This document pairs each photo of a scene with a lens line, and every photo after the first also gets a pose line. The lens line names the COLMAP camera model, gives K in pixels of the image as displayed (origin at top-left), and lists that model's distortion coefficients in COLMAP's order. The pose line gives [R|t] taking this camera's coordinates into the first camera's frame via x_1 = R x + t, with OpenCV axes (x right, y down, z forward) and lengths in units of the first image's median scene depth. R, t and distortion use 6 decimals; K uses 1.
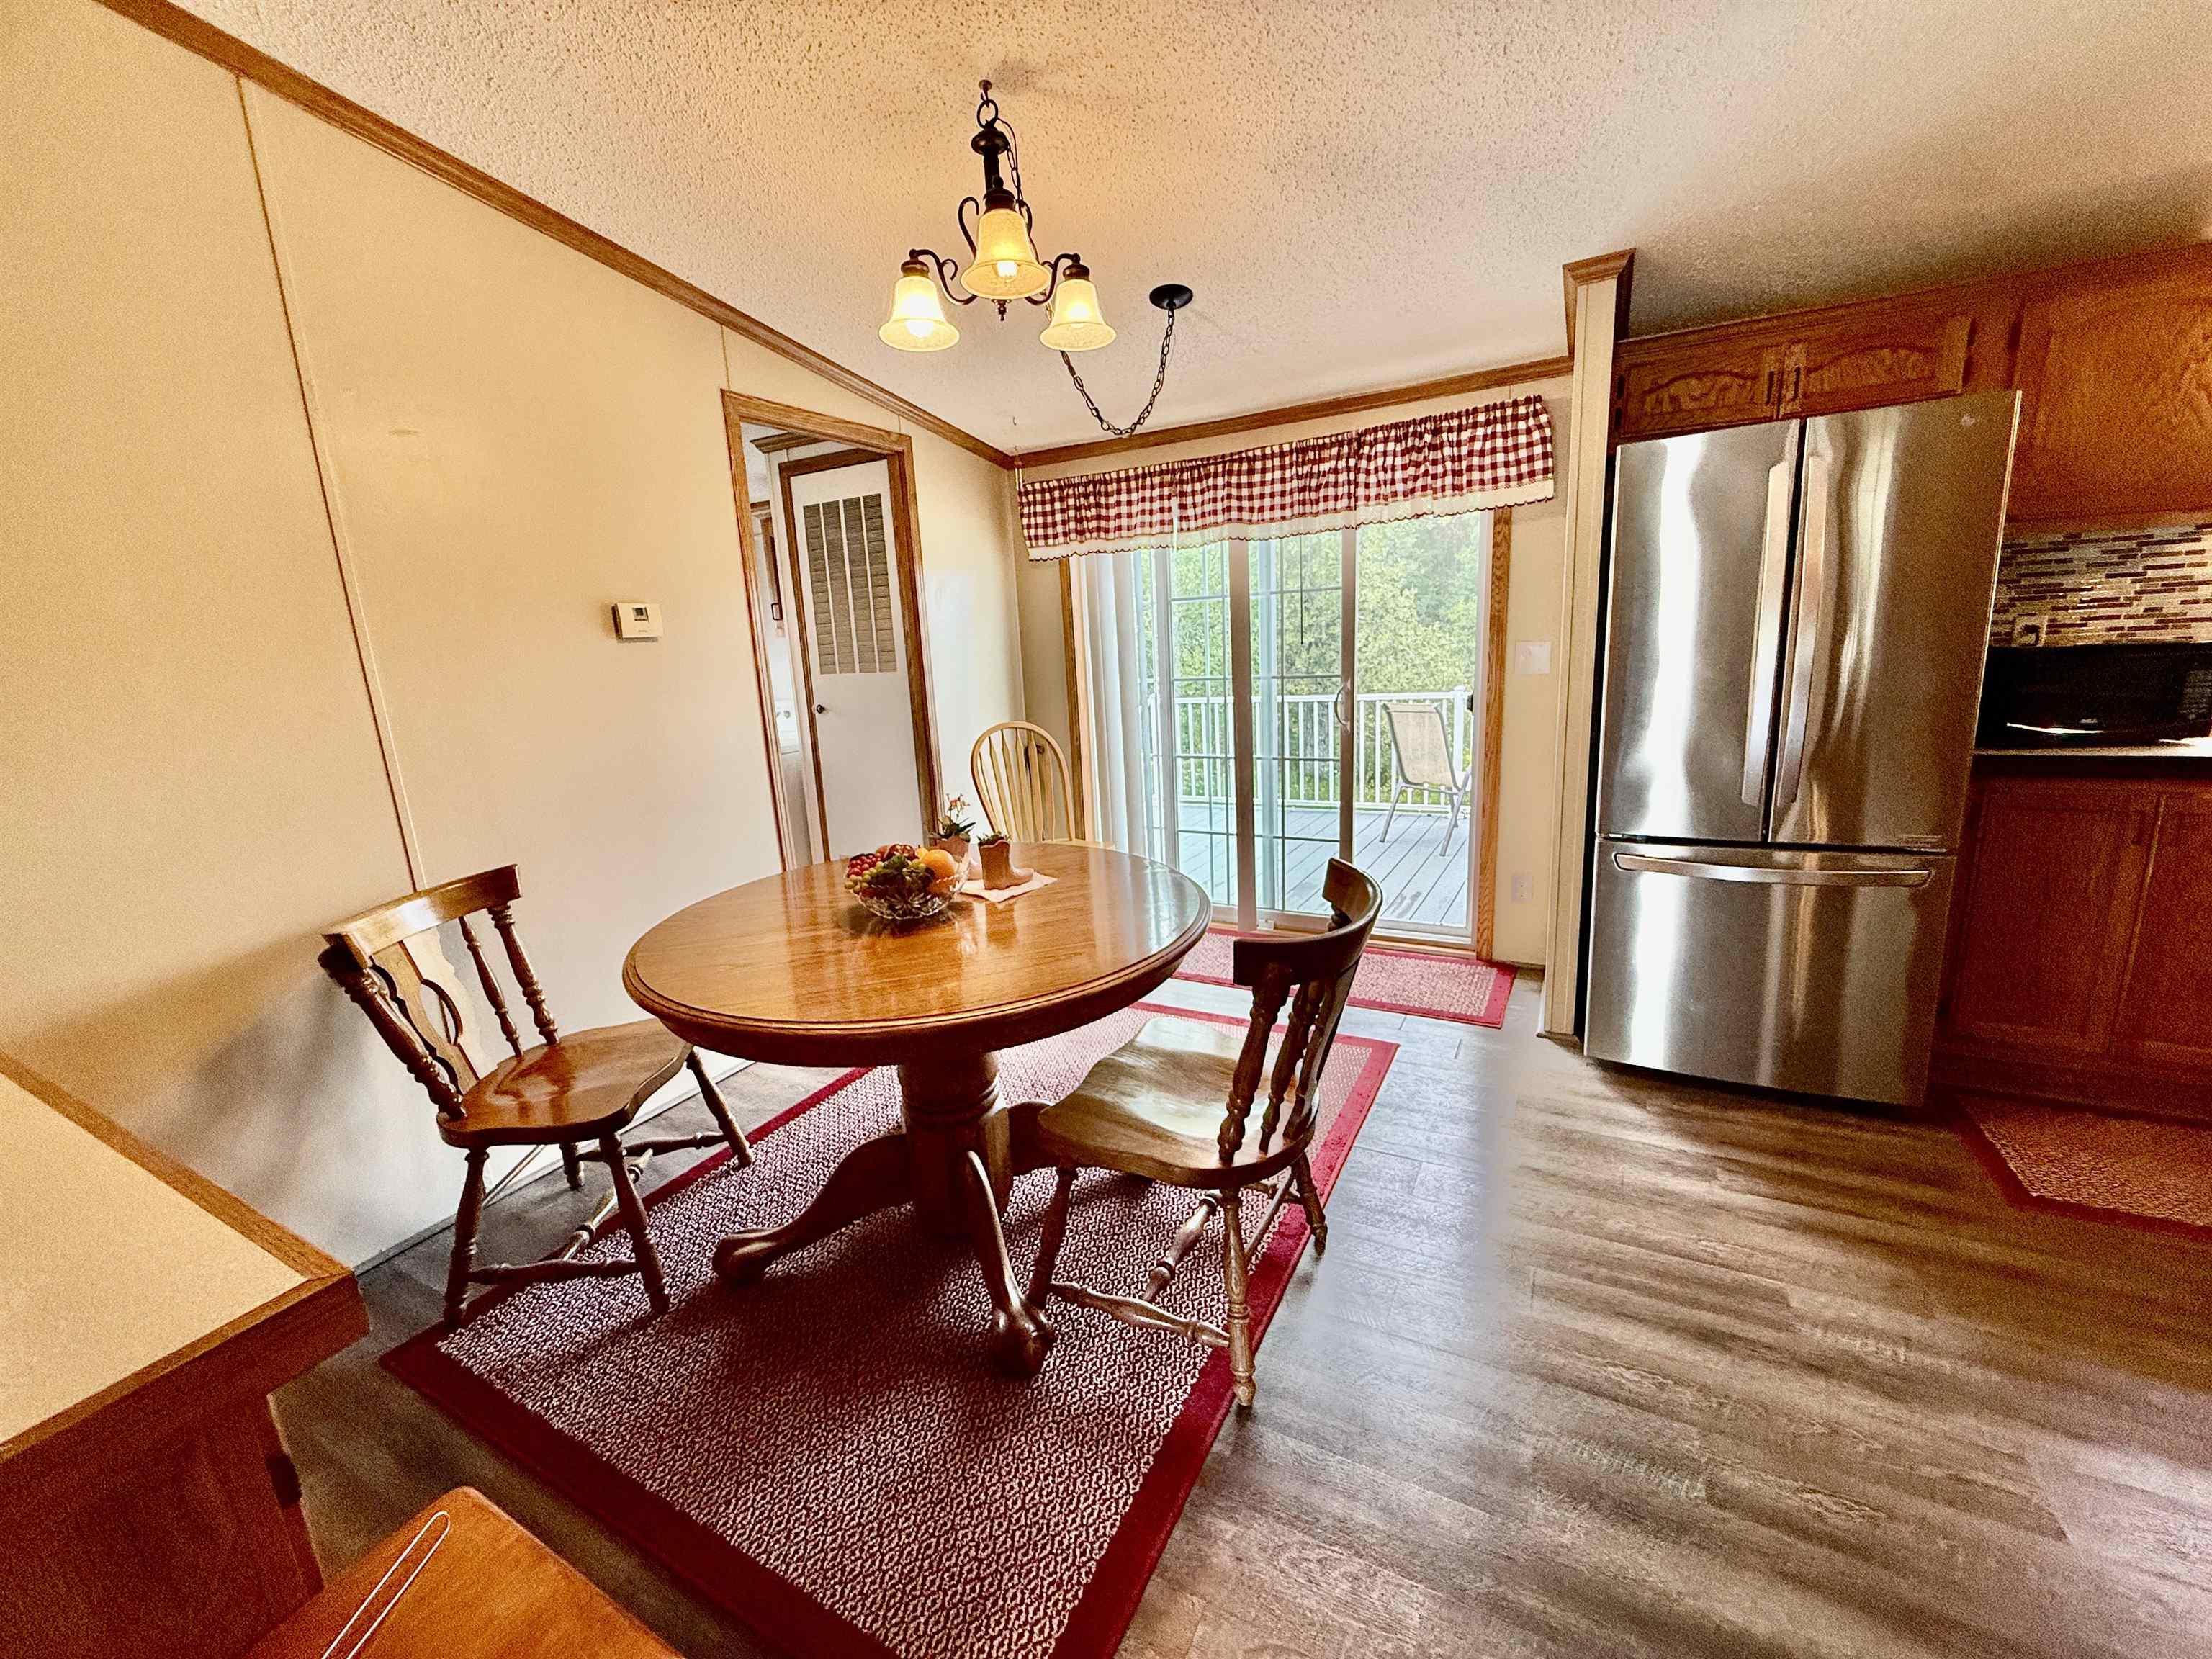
lens RADIAL K [[881.0, 0, 1110.4], [0, 881.0, 826.5], [0, 0, 1]] dist [-0.003874, 0.000975]
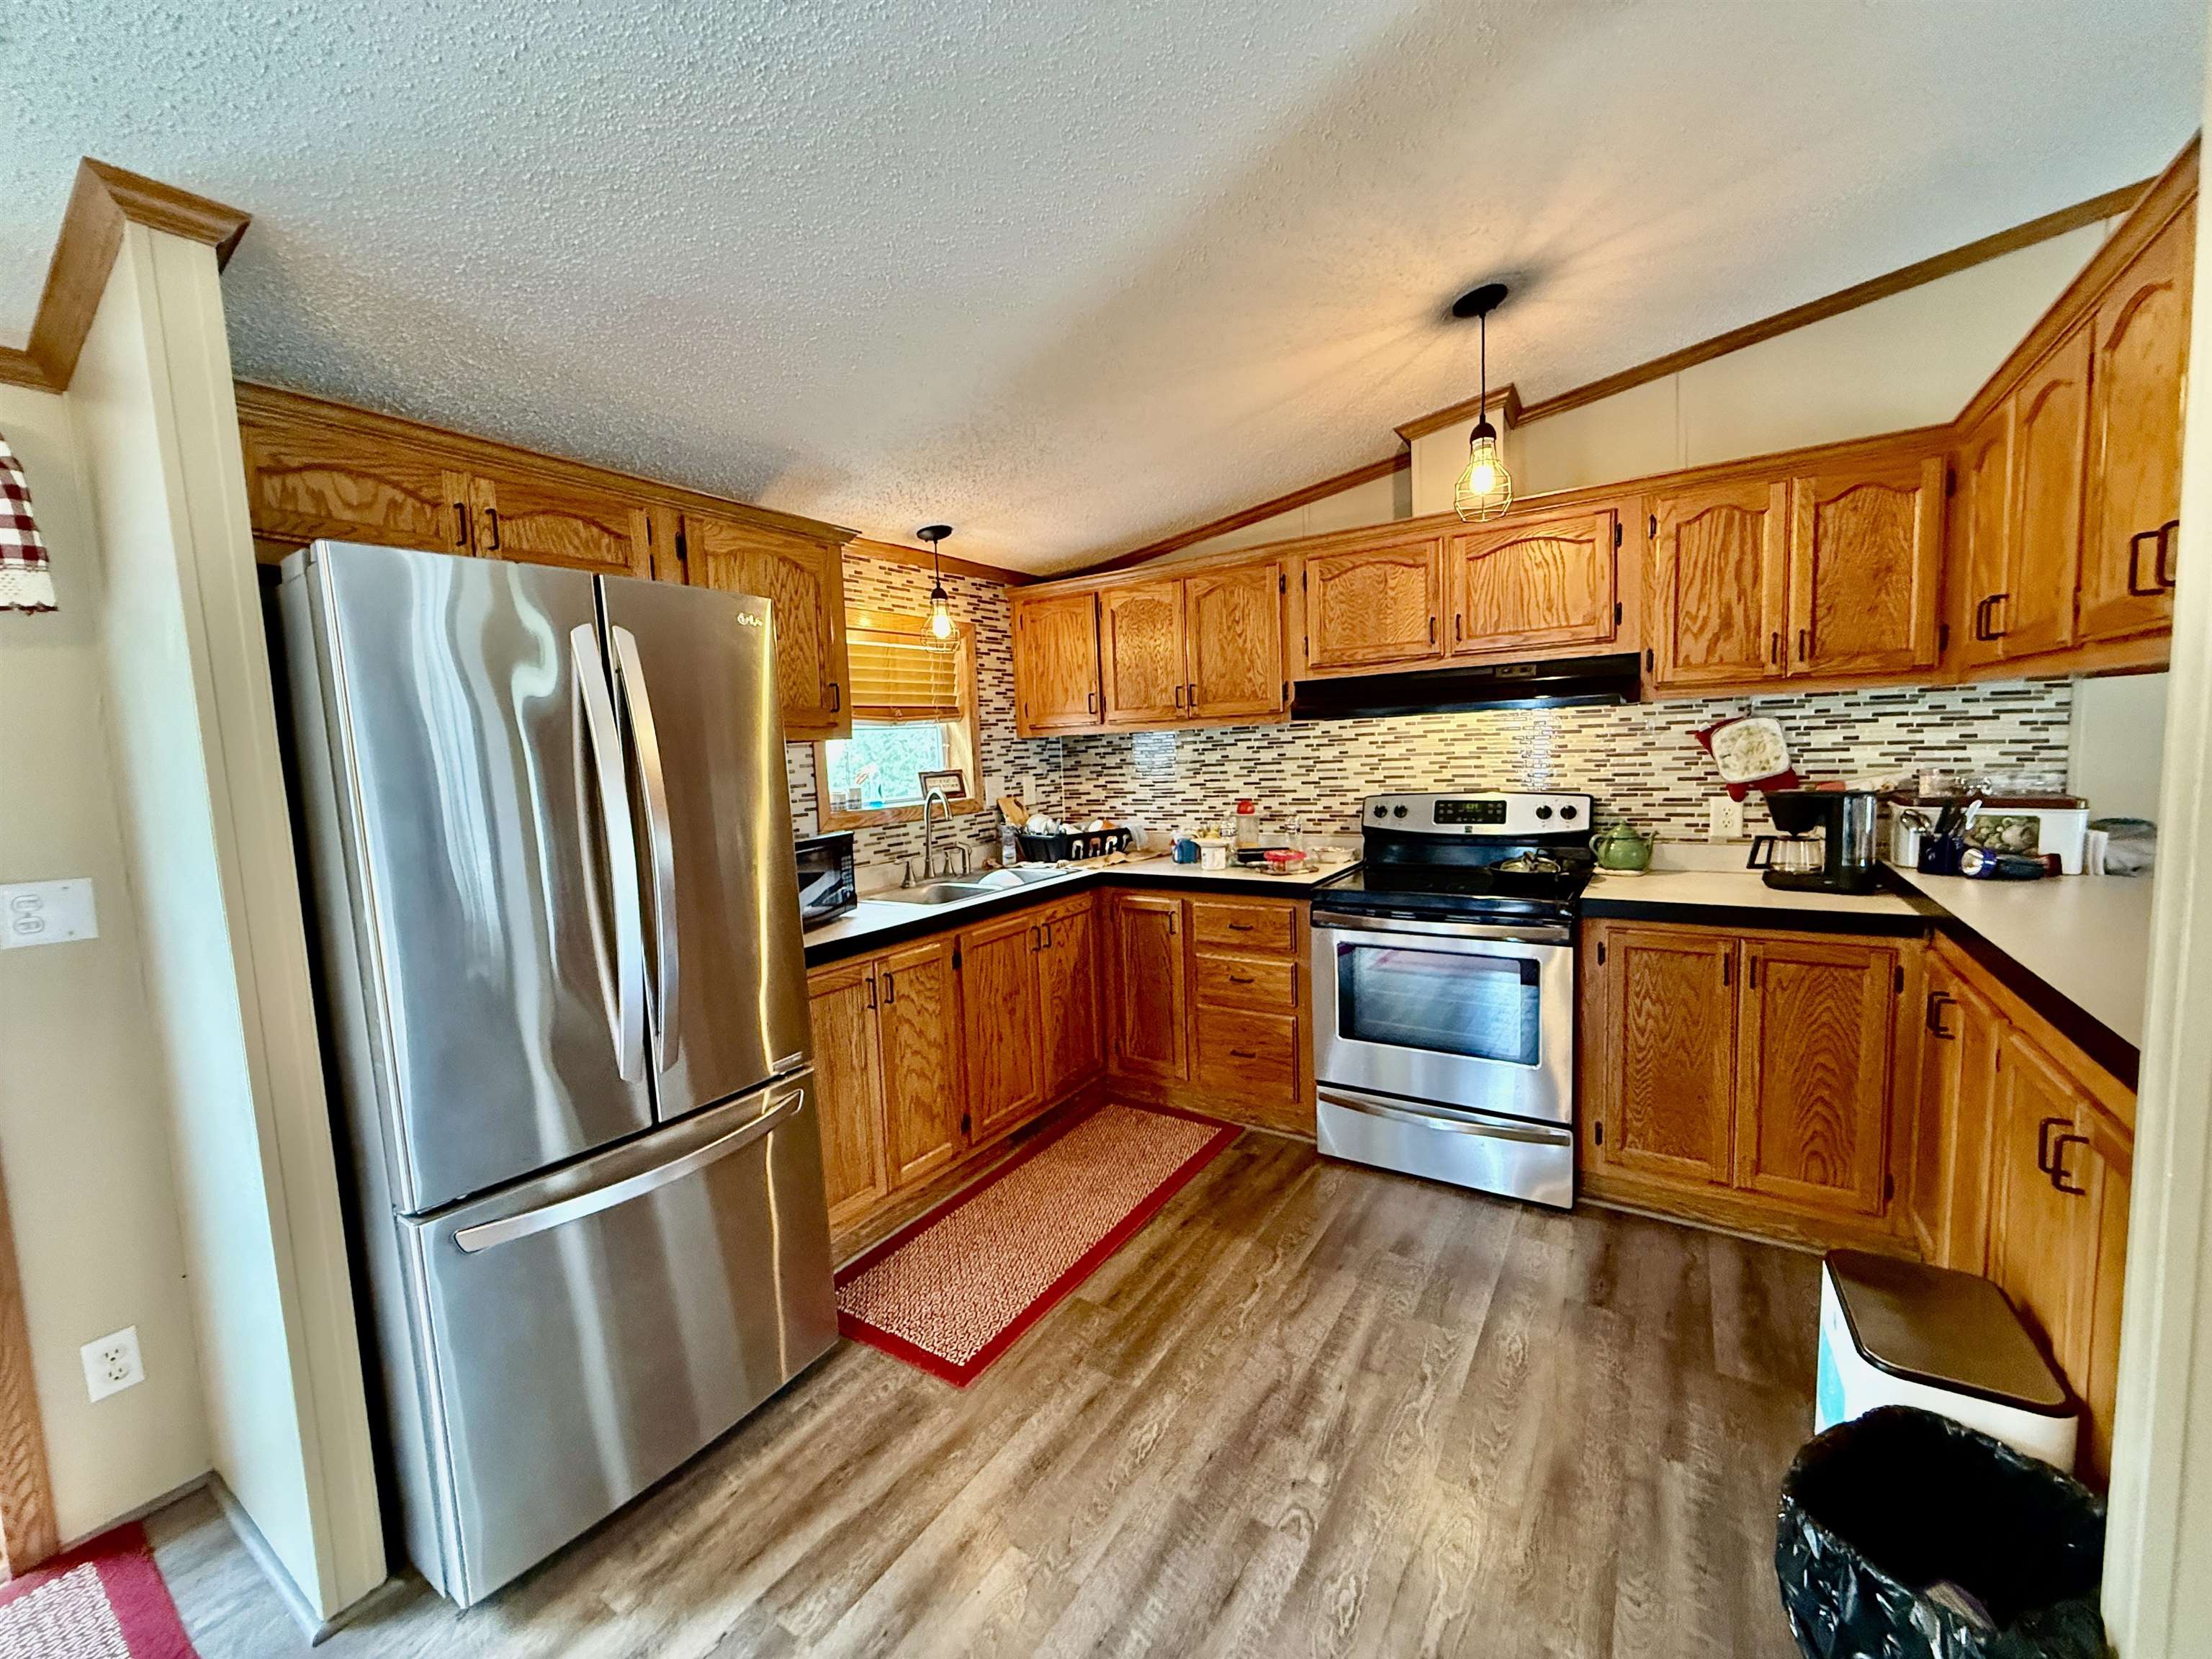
lens RADIAL K [[881.0, 0, 1095.7], [0, 881.0, 832.2], [0, 0, 1]] dist [-0.003874, 0.000975]
pose [[0.089422, -0.033603, 0.995427, 0.051411], [0.245598, 0.969313, 0.010659, -0.125702], [-0.965239, 0.243521, 0.094931, 0.484931]]
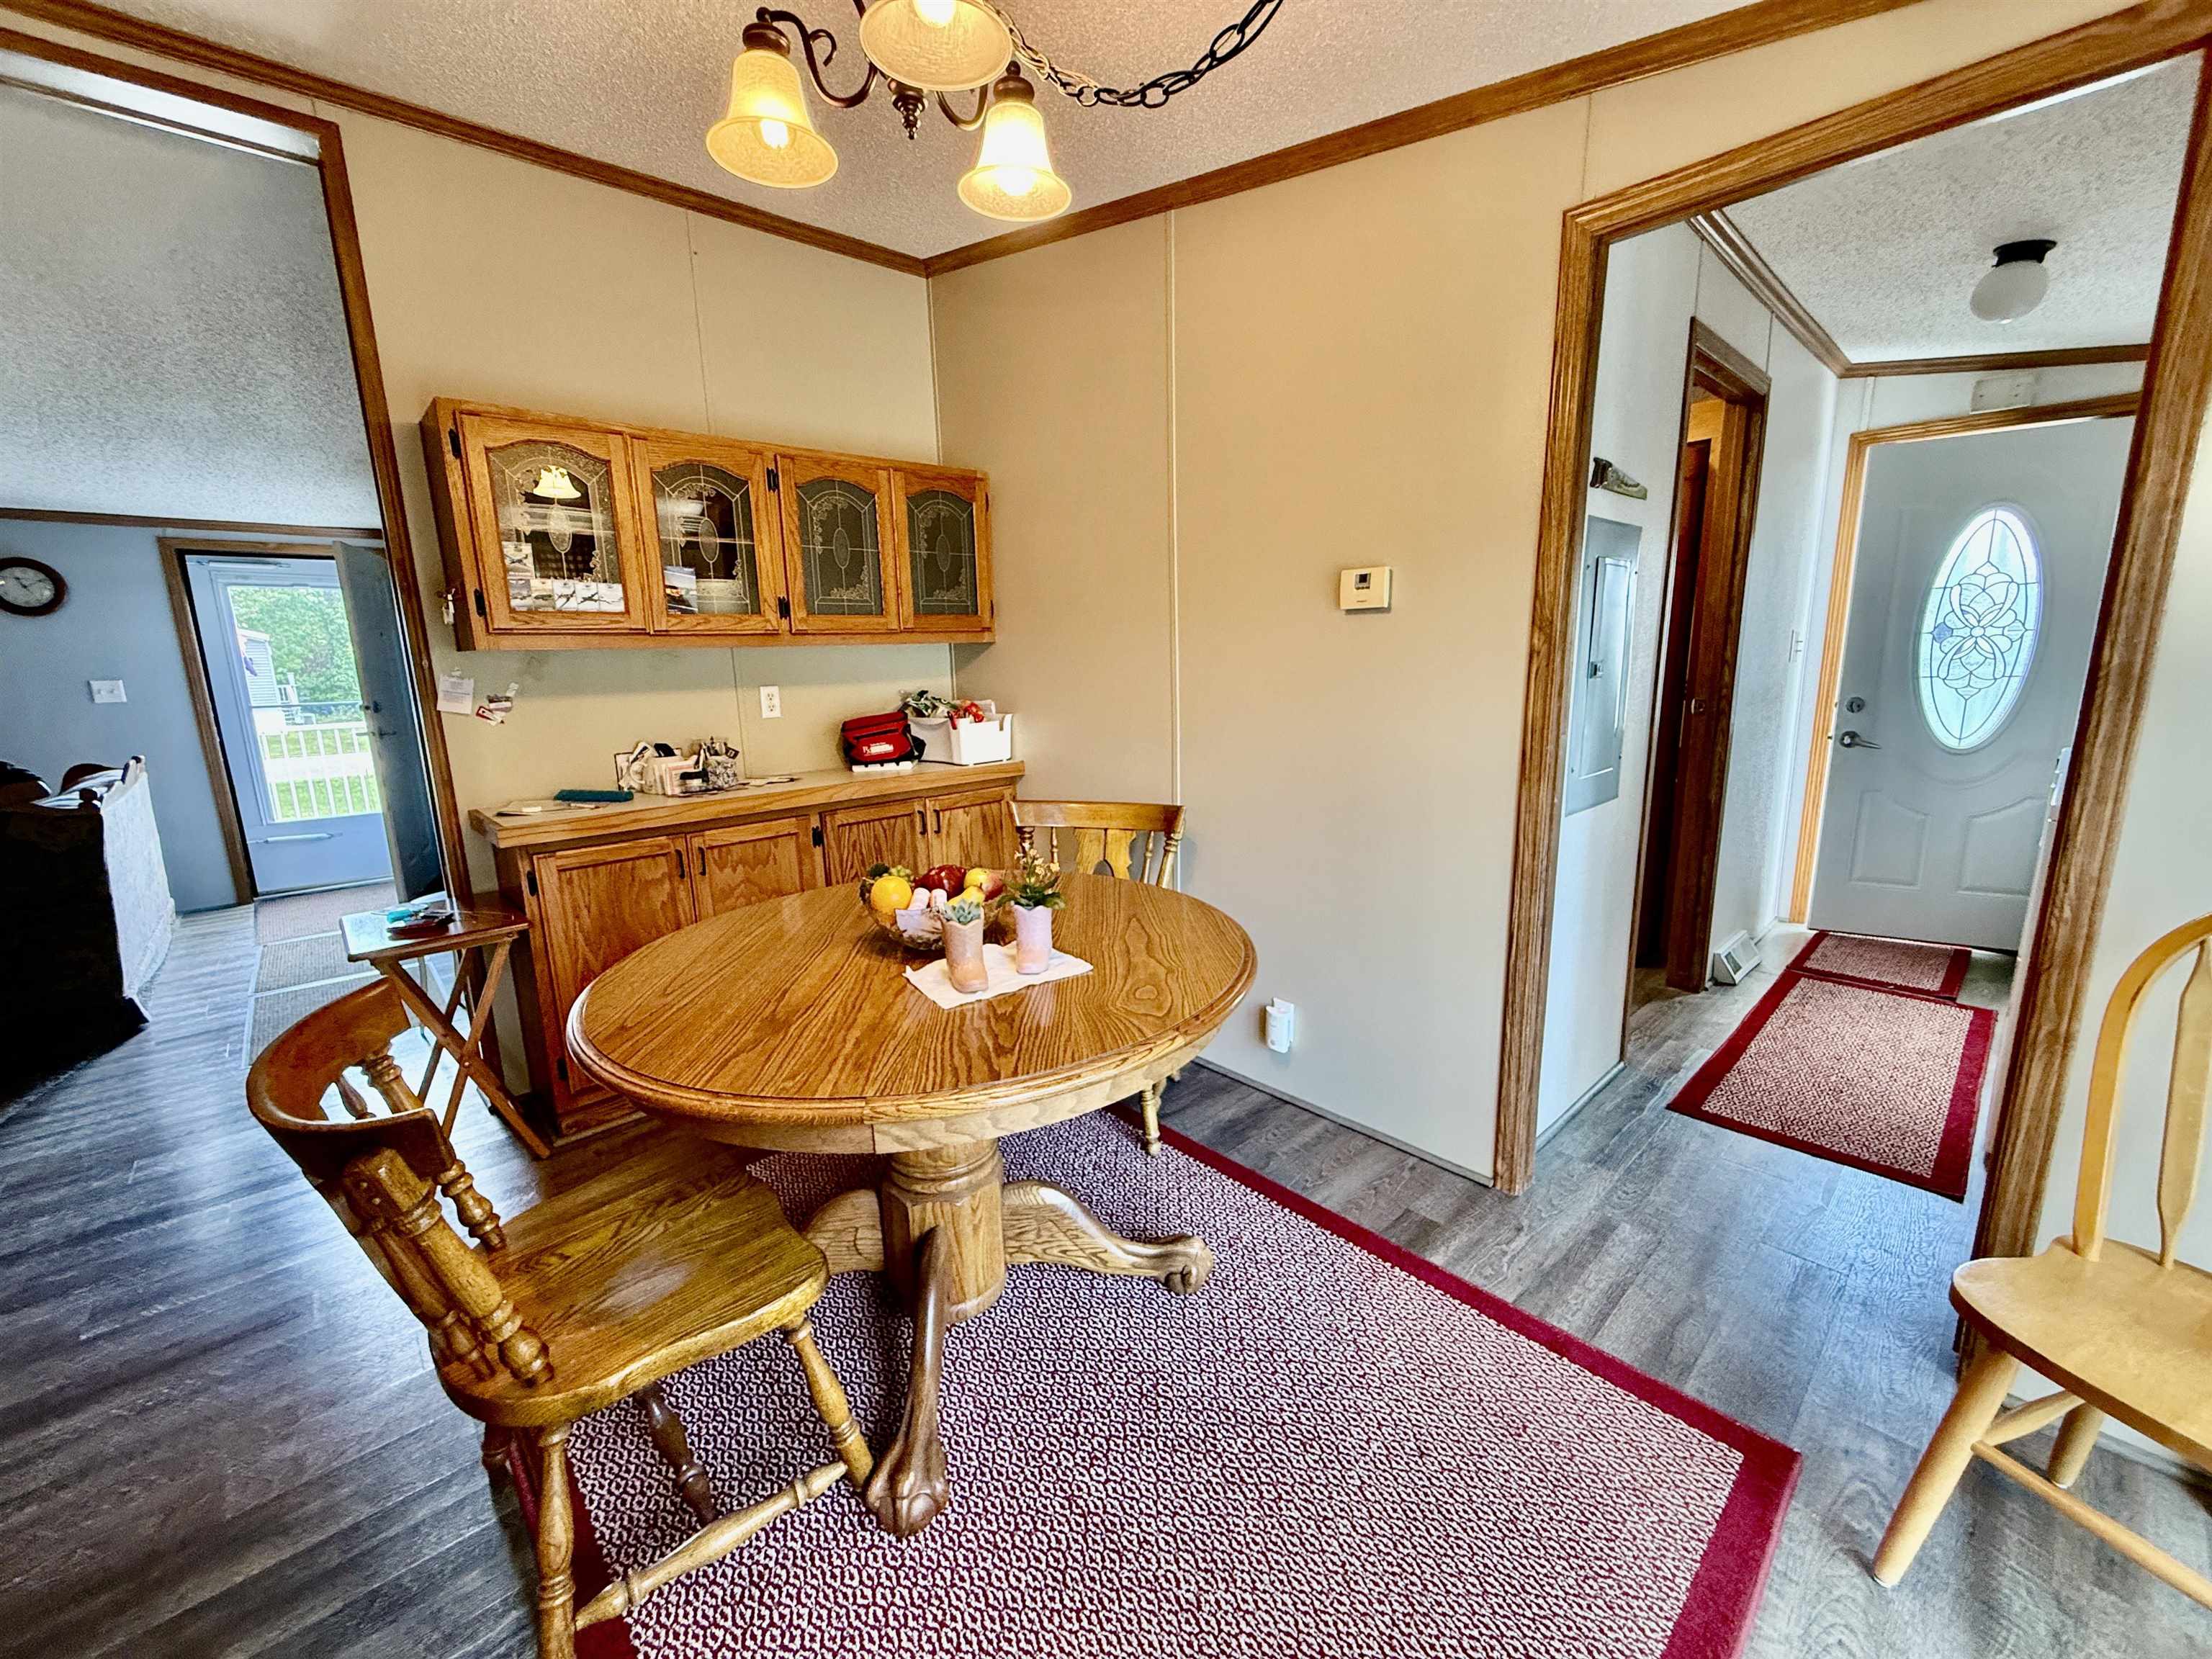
lens RADIAL K [[881.0, 0, 1118.2], [0, 881.0, 828.4], [0, 0, 1]] dist [-0.003874, 0.000975]
pose [[-0.324592, 0.251509, -0.911802, 0.321505], [-0.150888, 0.937885, 0.312418, -0.205306], [0.933741, 0.238988, -0.266480, 0.881924]]
